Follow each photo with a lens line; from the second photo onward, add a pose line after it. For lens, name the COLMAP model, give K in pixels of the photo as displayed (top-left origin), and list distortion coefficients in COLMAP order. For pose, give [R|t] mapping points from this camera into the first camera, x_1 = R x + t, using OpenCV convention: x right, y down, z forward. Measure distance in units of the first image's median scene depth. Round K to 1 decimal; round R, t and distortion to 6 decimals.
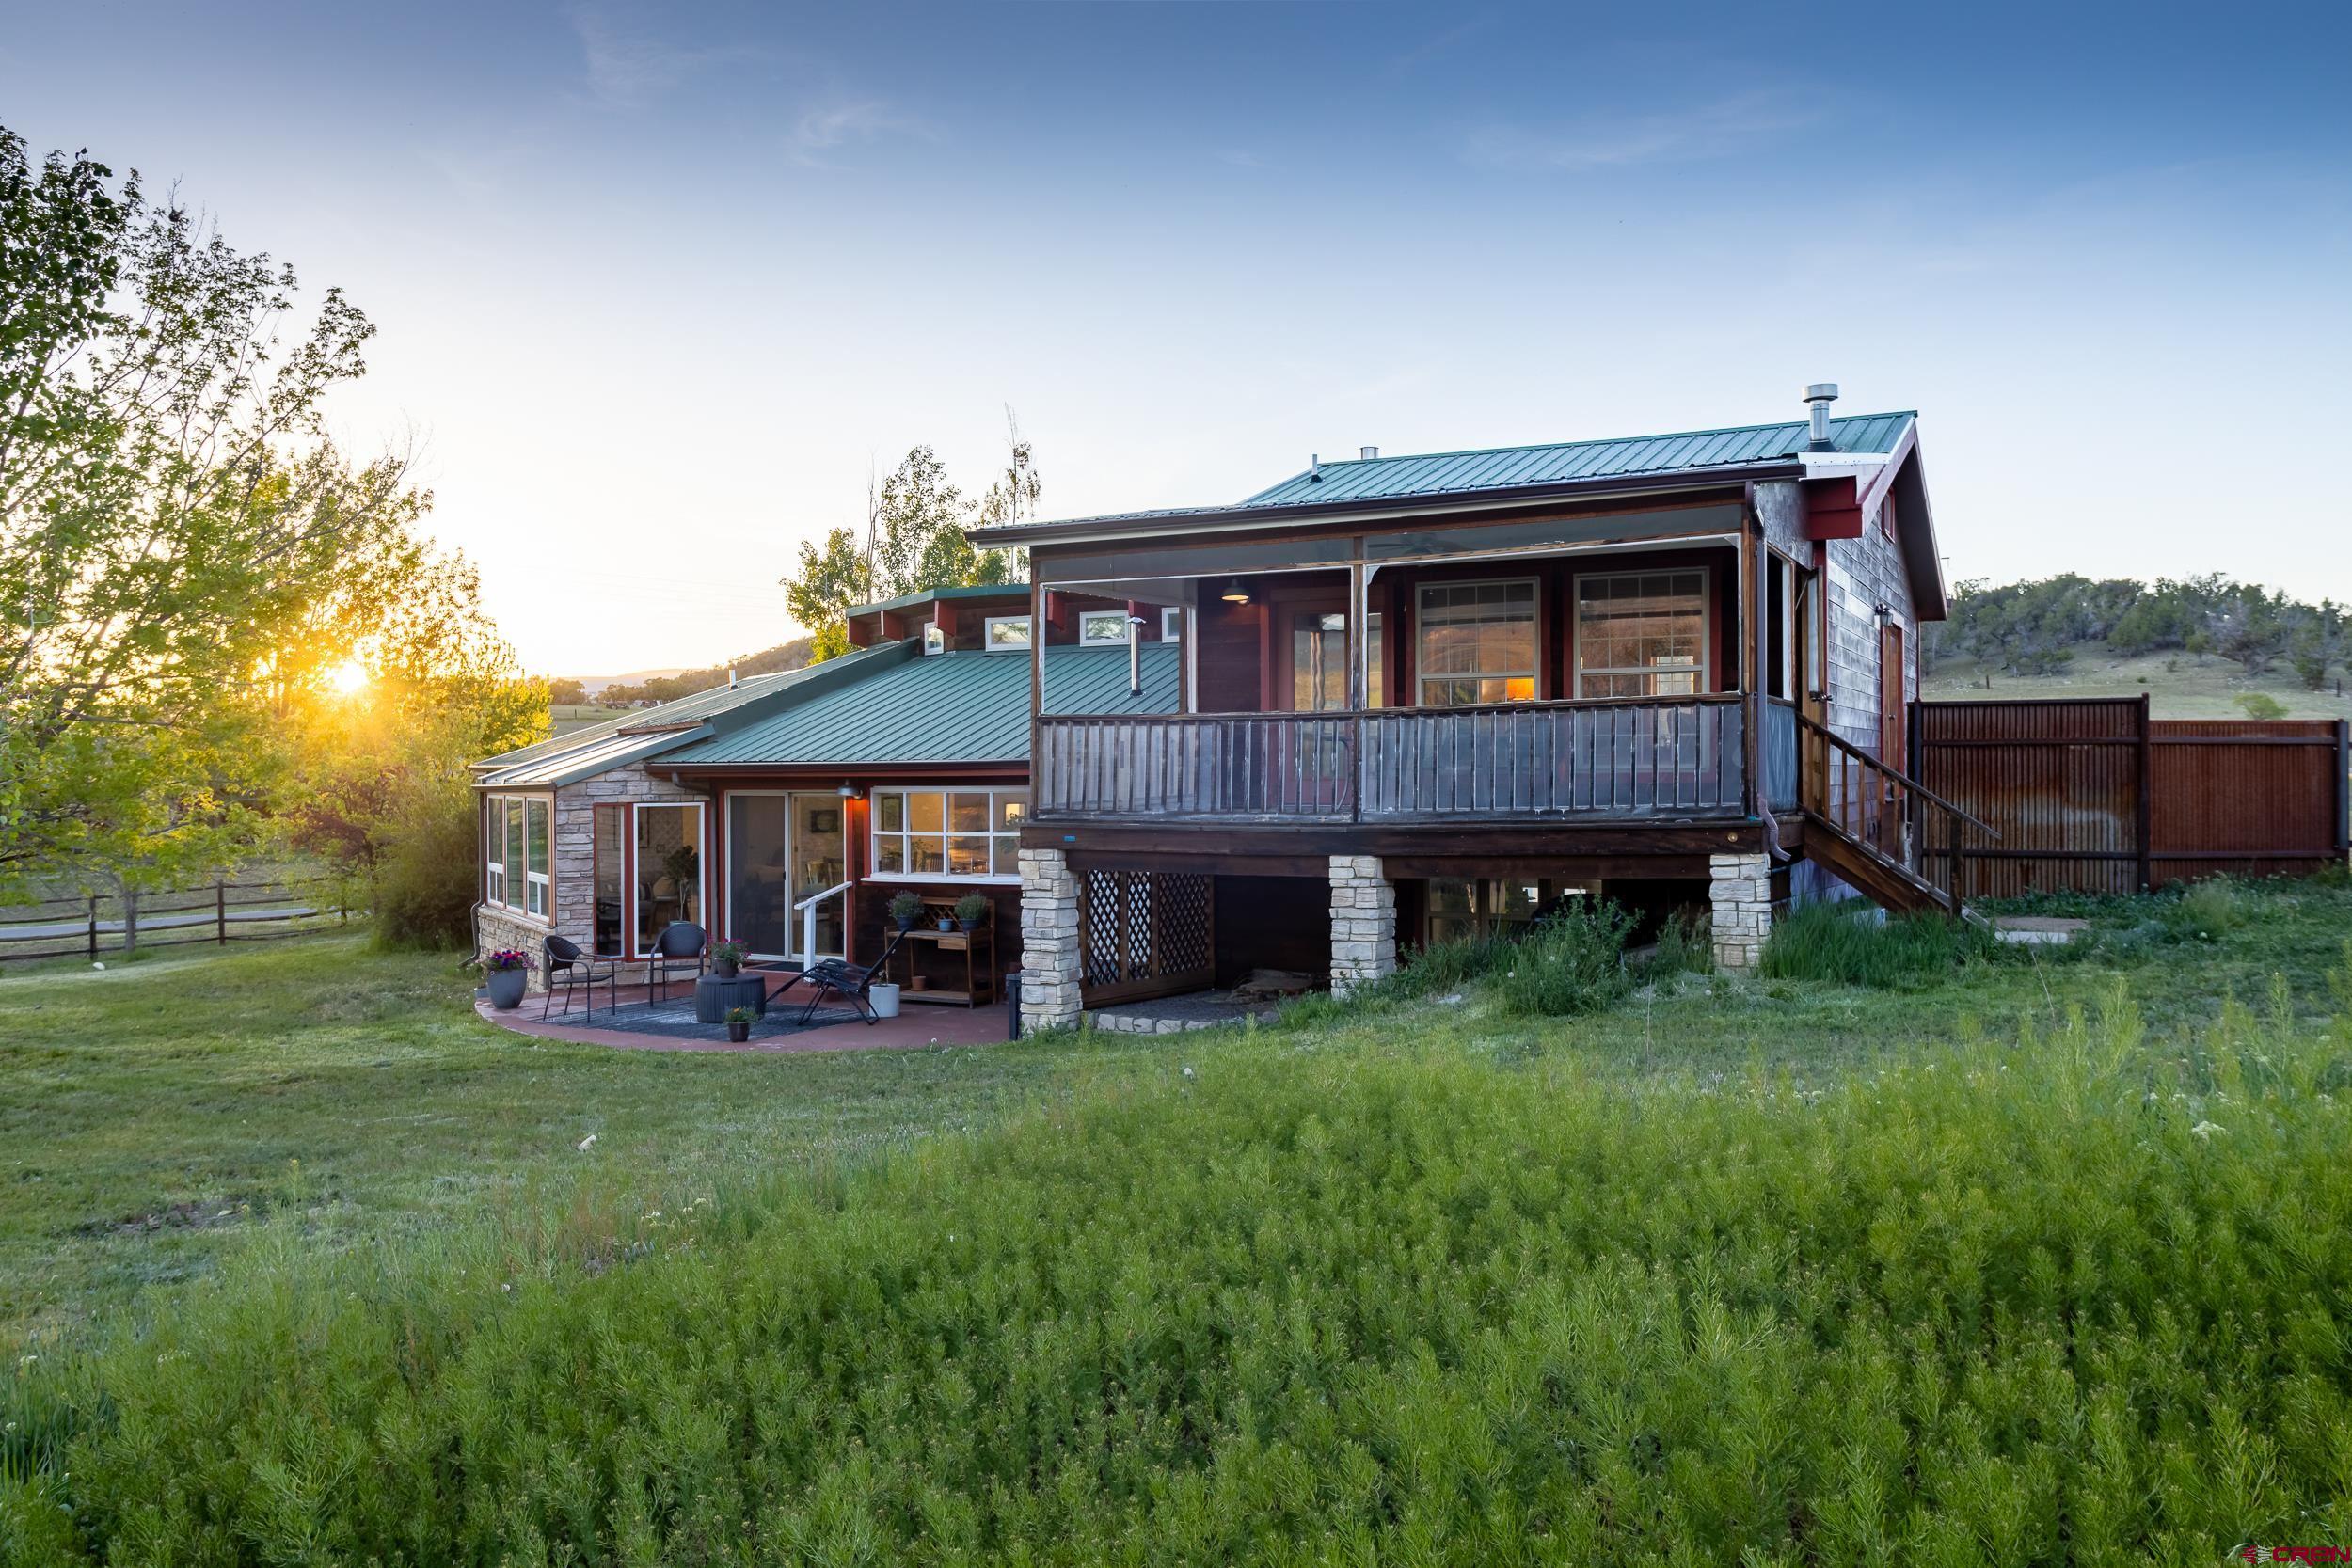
lens RADIAL K [[1788.3, 0, 1176.0], [0, 1788.3, 784.0], [0, 0, 1]] dist [0.008344, 0.005295]
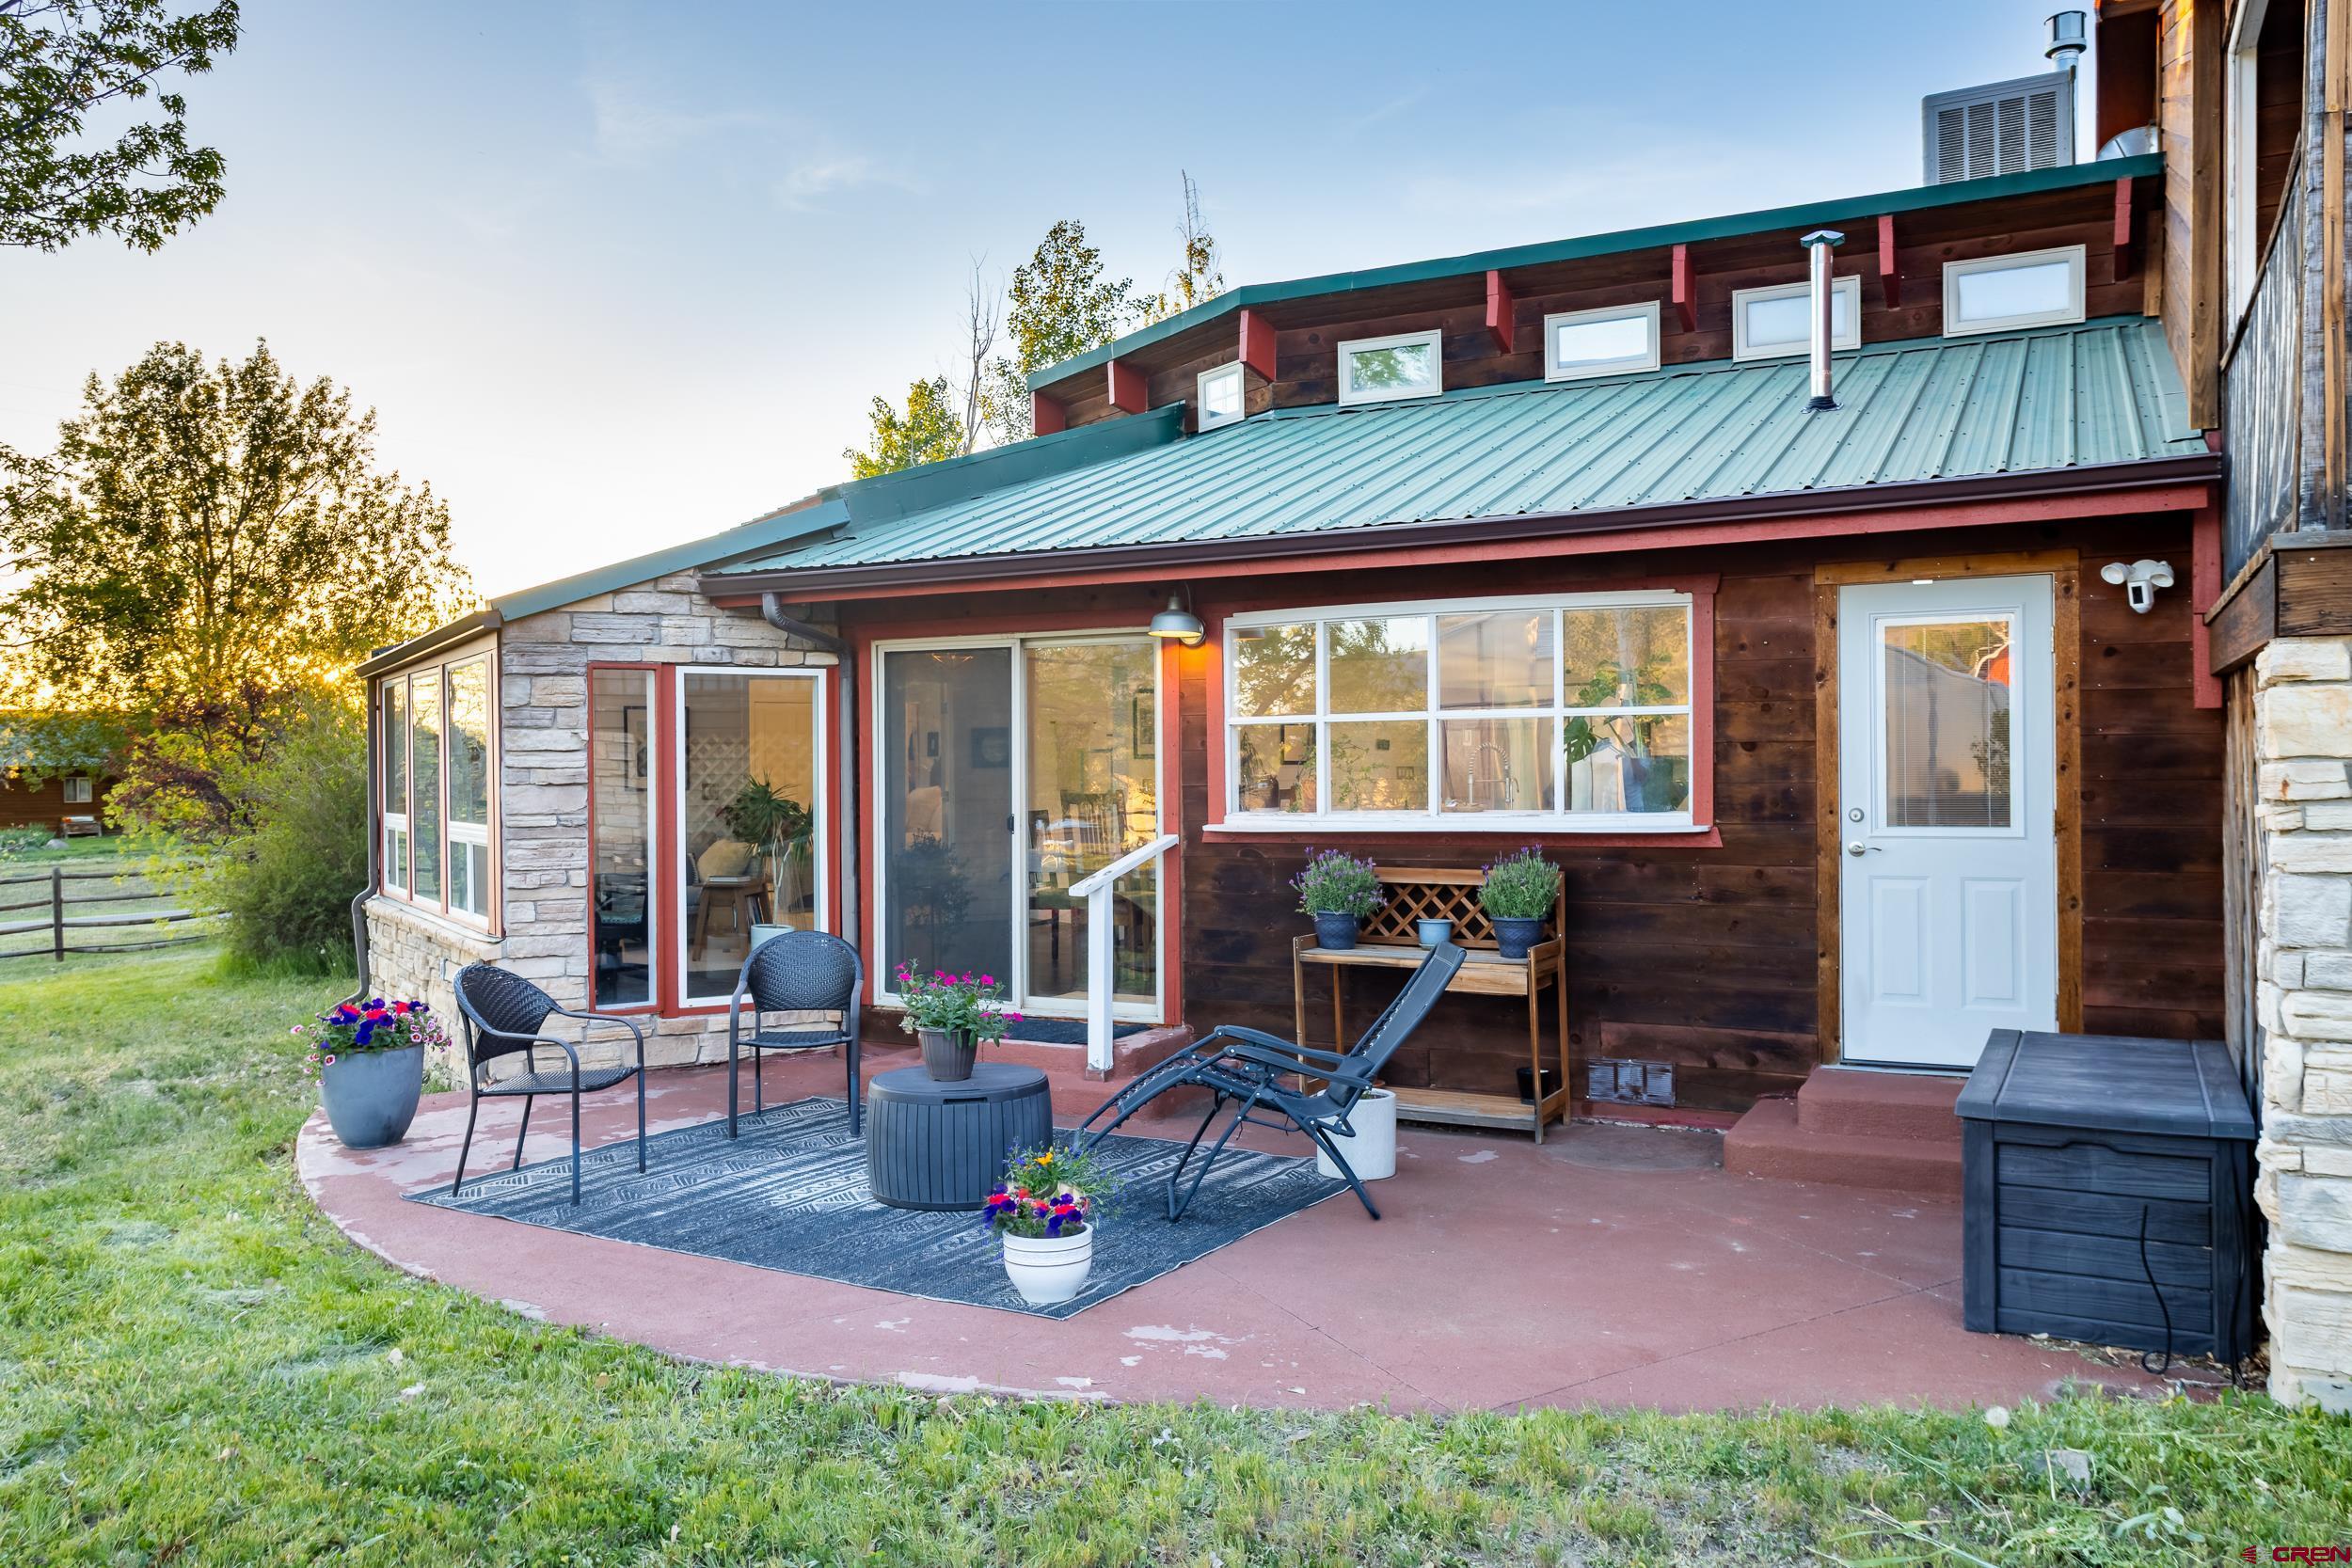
lens RADIAL K [[1788.3, 0, 1176.0], [0, 1788.3, 784.0], [0, 0, 1]] dist [0.008344, 0.005295]
pose [[0.999986, -0.003684, 0.003695, -0.174194], [0.003684, 0.999993, 0.000066, 0.040305], [-0.003695, -0.000052, 0.999993, 0.534303]]
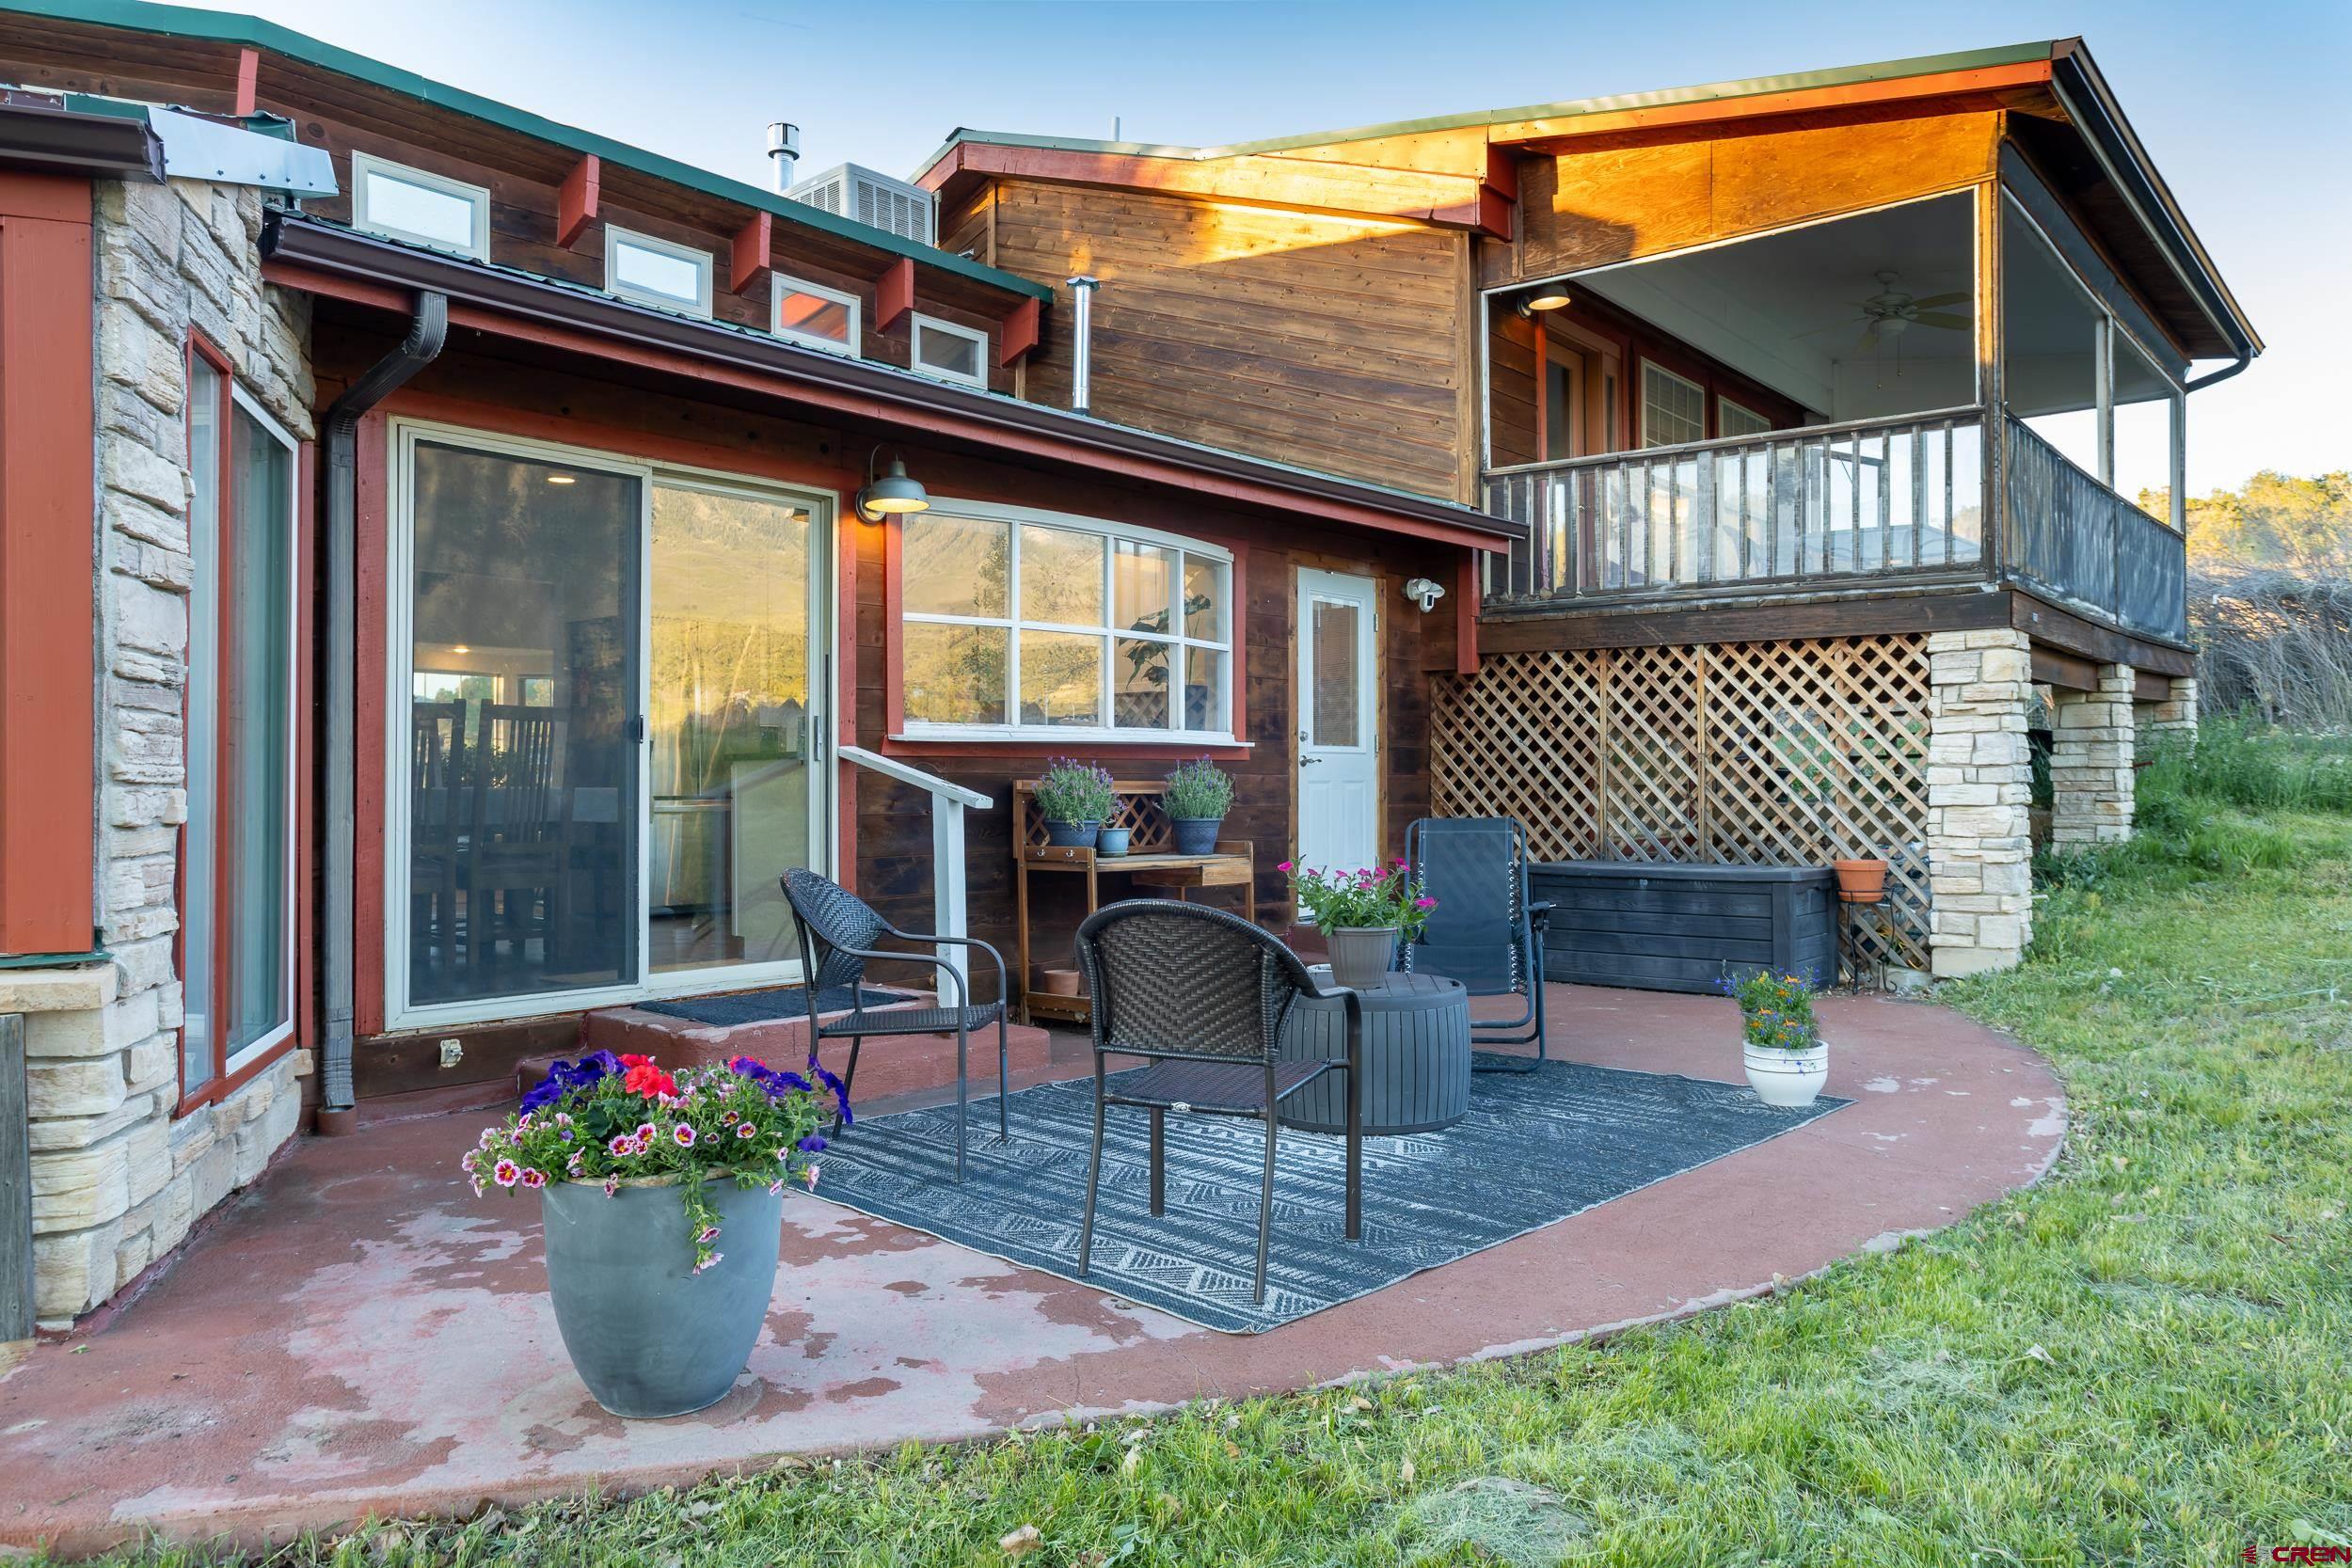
lens RADIAL K [[1516.9, 0, 1176.0], [0, 1516.9, 784.0], [0, 0, 1]] dist [0.000772, 0.000361]
pose [[0.223041, 0.001904, 0.974807, -0.448399], [0.008581, 0.999956, -0.003916, 0.061398], [-0.974771, 0.009238, 0.223015, 0.829232]]
